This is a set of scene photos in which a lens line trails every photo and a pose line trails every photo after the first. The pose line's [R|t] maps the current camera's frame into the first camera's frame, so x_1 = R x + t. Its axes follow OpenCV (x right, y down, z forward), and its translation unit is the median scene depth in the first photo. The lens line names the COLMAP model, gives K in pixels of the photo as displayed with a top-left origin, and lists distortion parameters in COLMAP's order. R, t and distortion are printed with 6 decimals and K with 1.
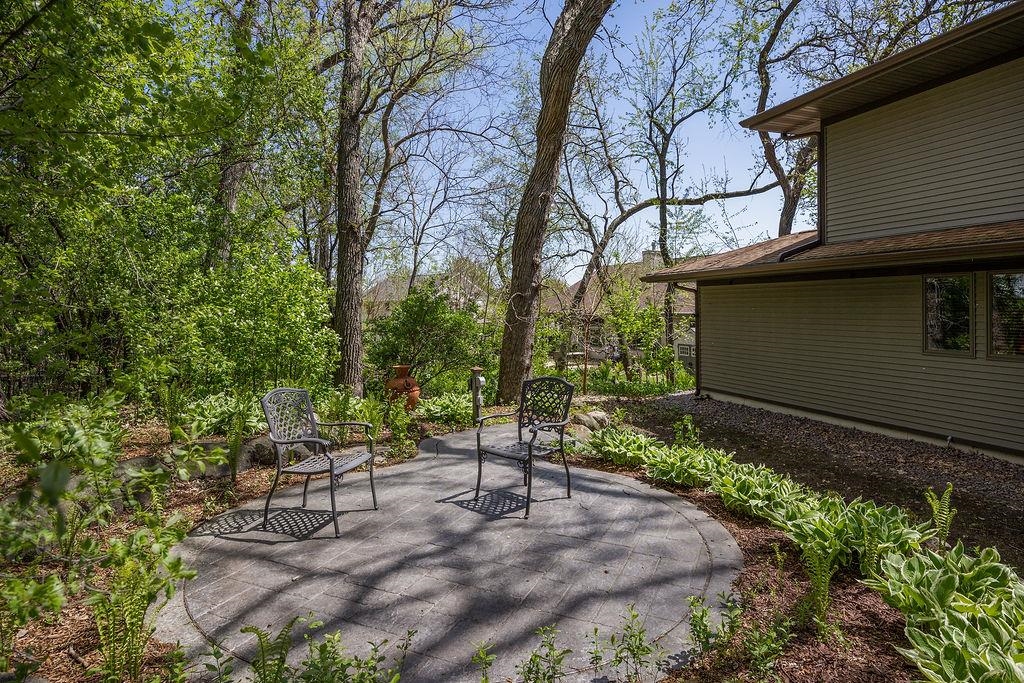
lens RADIAL K [[565.7, 0, 511.0], [0, 565.7, 341.2], [0, 0, 1]] dist [0.000252, -0.000006]
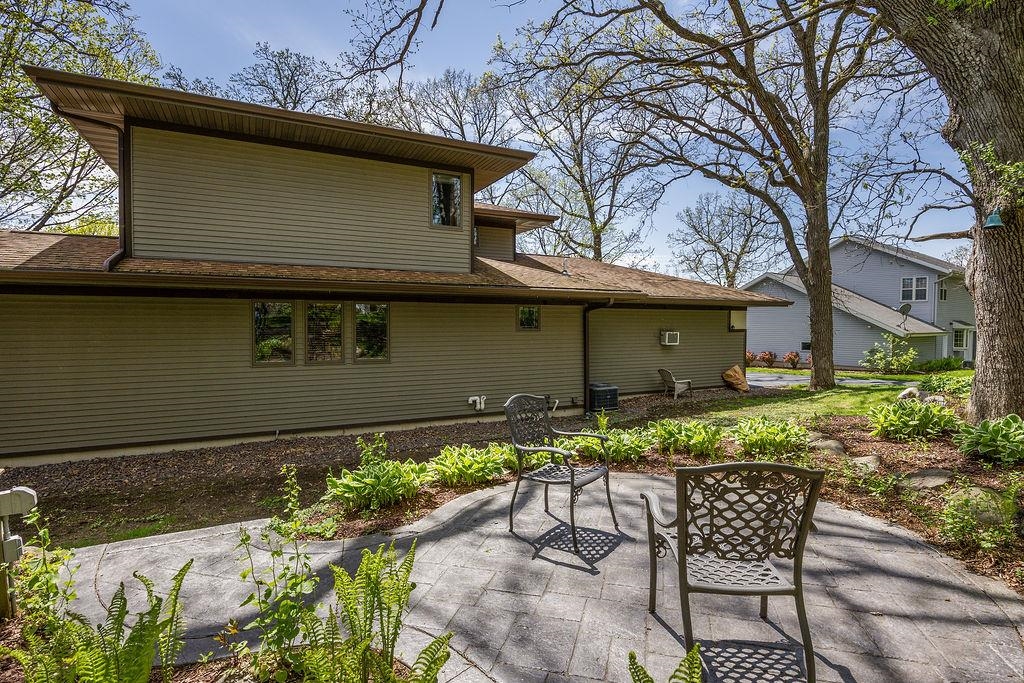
lens RADIAL K [[519.5, 0, 510.9], [0, 519.5, 338.4], [0, 0, 1]] dist [-0.002044, -0.000253]
pose [[-0.151090, -0.010151, 0.988468, -0.786539], [0.062483, 0.997850, 0.019798, -0.044866], [-0.986543, 0.064754, -0.150130, 1.195146]]
